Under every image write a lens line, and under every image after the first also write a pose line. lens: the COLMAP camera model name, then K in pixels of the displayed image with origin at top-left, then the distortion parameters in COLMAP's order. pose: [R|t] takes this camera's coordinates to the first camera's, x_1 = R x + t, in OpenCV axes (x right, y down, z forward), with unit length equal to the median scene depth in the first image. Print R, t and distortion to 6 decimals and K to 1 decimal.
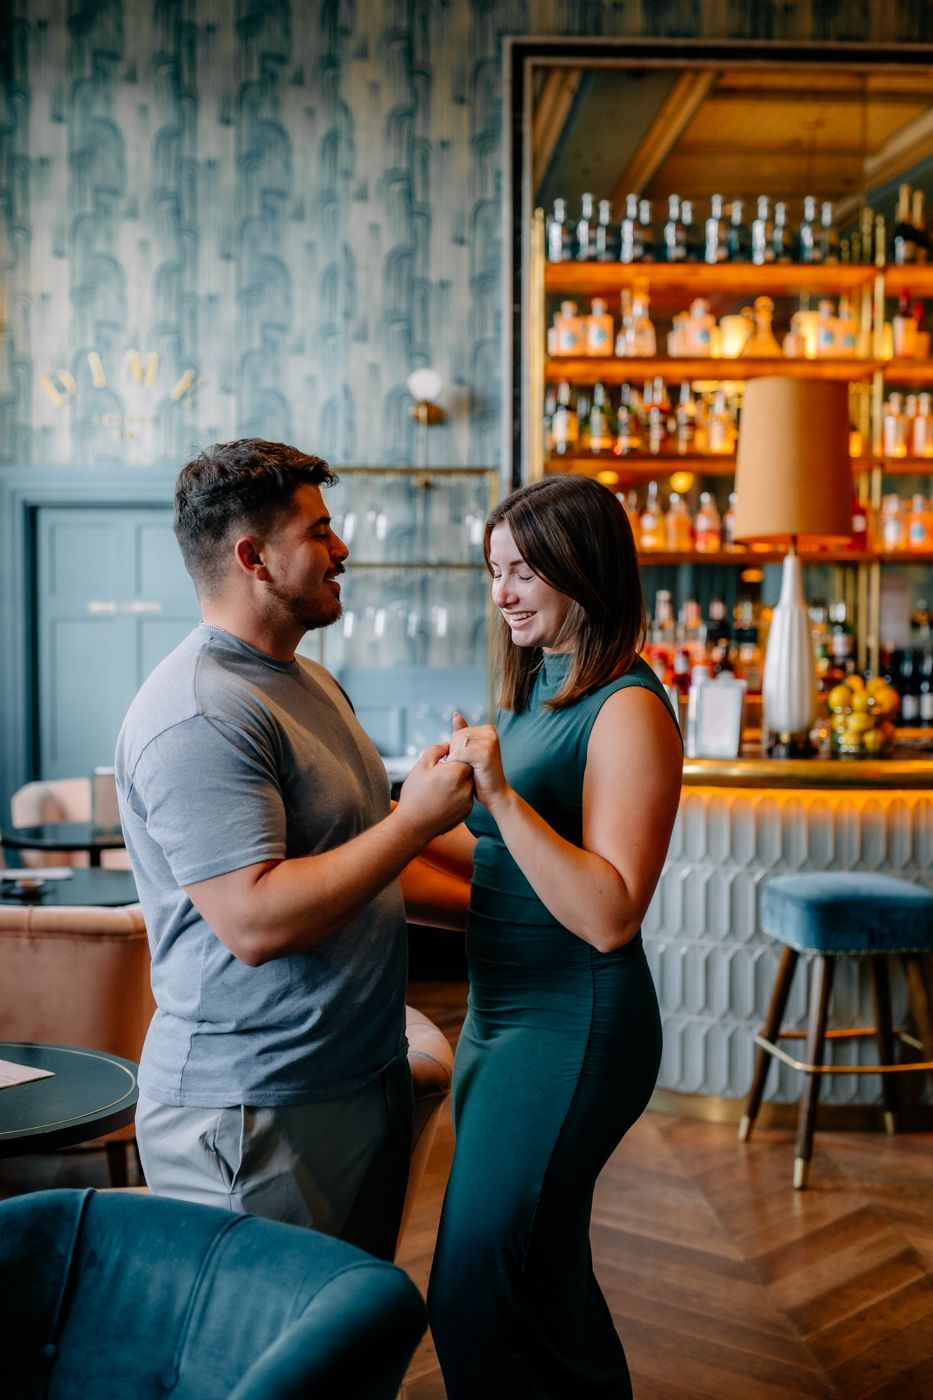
lens RADIAL K [[2120.3, 0, 466.5], [0, 2120.3, 700.0], [0, 0, 1]] dist [-0.002950, 0.054804]
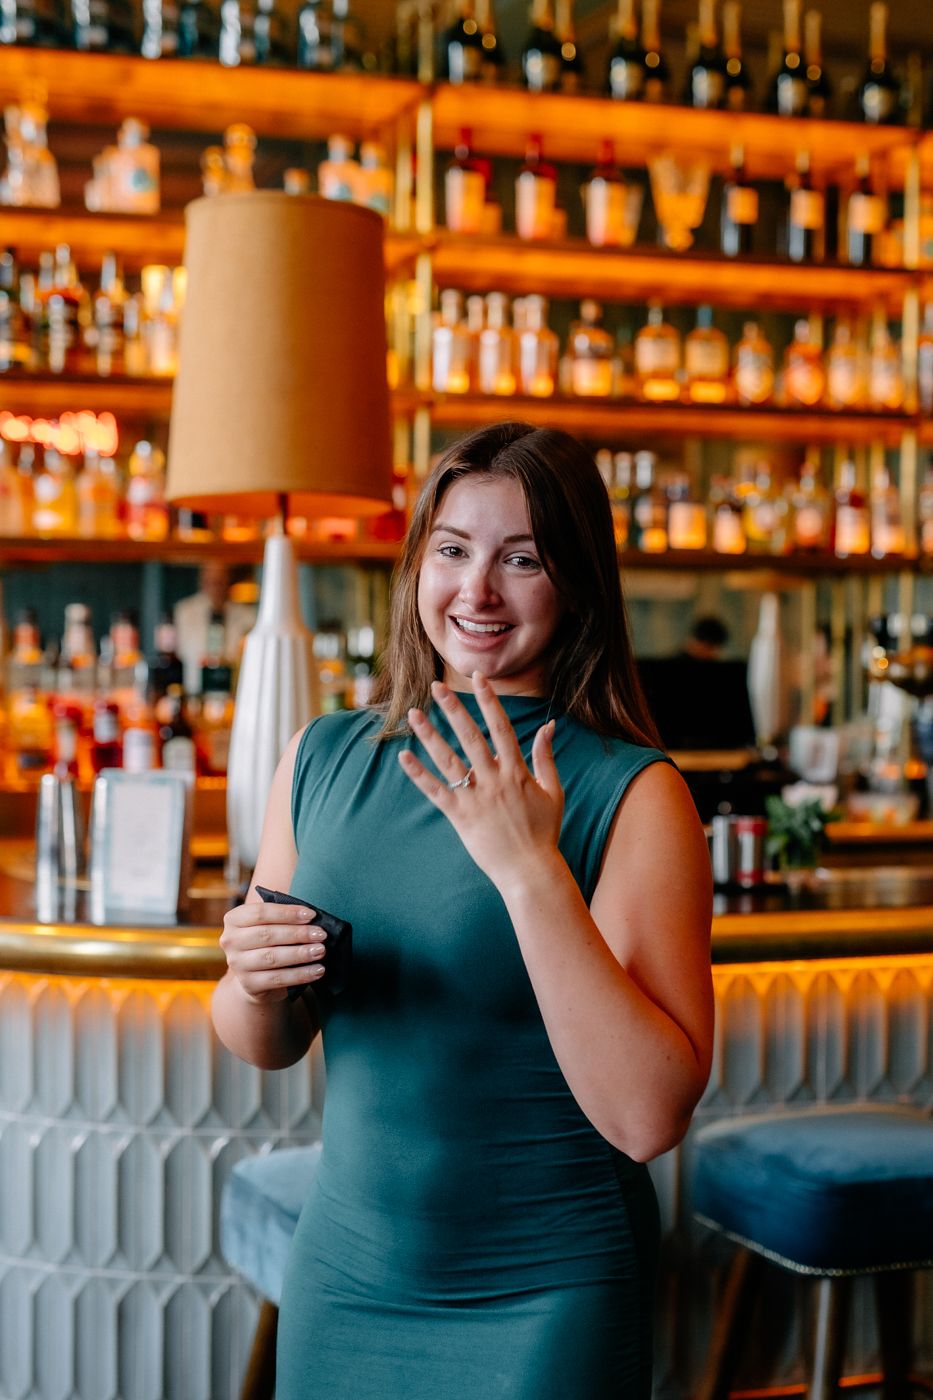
lens RADIAL K [[2120.3, 0, 466.5], [0, 2120.3, 700.0], [0, 0, 1]] dist [-0.002950, 0.054804]
pose [[0.974255, -0.002228, 0.225437, 0.065760], [0.005328, 0.999899, -0.013142, -0.016057], [-0.225385, 0.014005, 0.974169, 0.392298]]
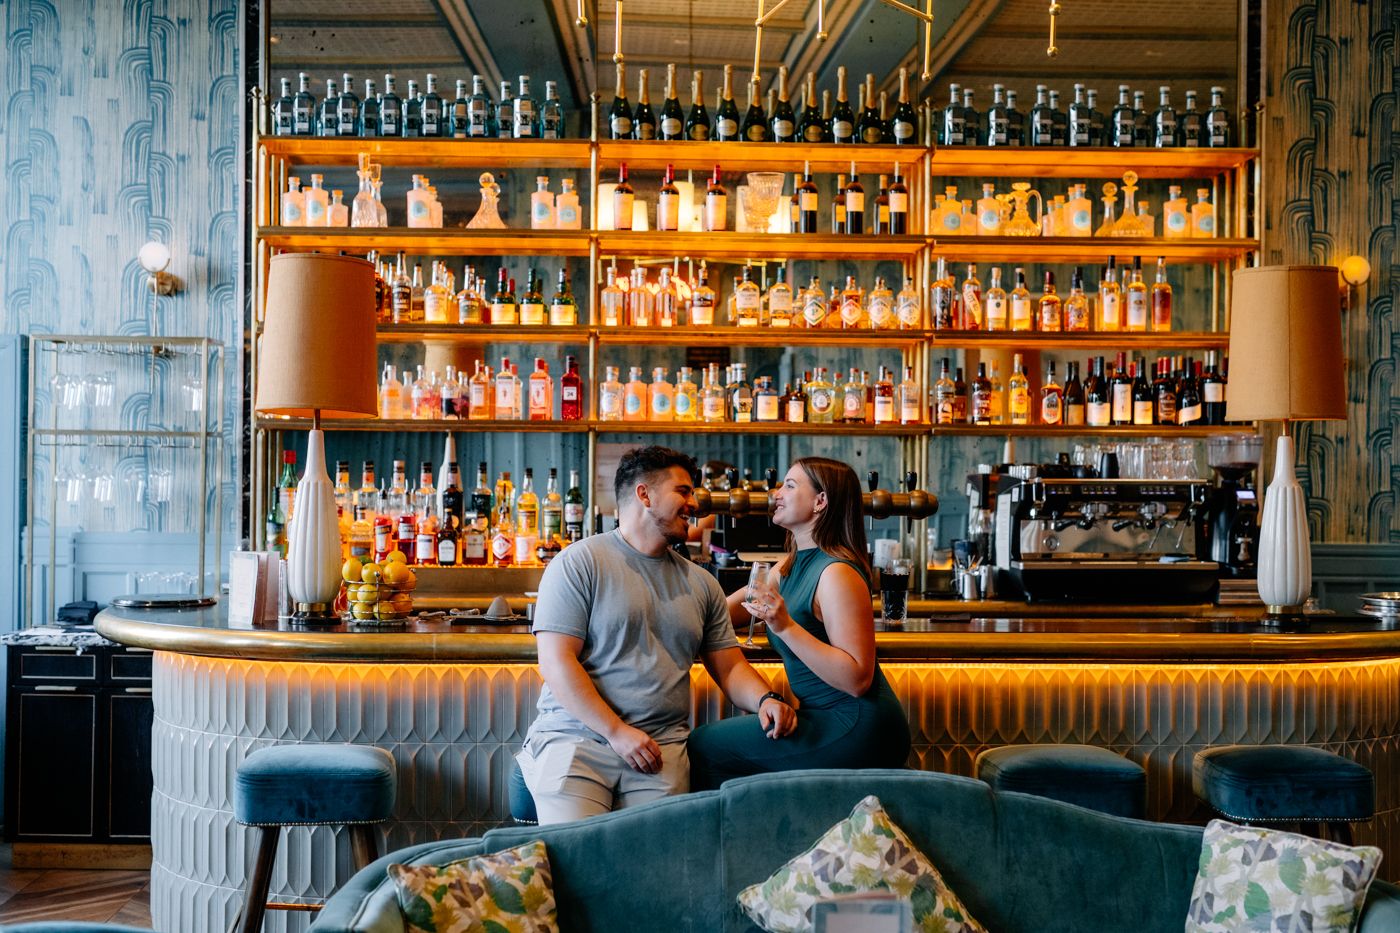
lens RADIAL K [[2120.3, 0, 700.0], [0, 2120.3, 466.5], [0, 0, 1]] dist [-0.002950, 0.054804]
pose [[0.998466, 0.005271, -0.055109, 0.296997], [-0.007624, 0.999064, -0.042585, -0.006096], [0.054833, 0.042939, 0.997572, 0.001502]]
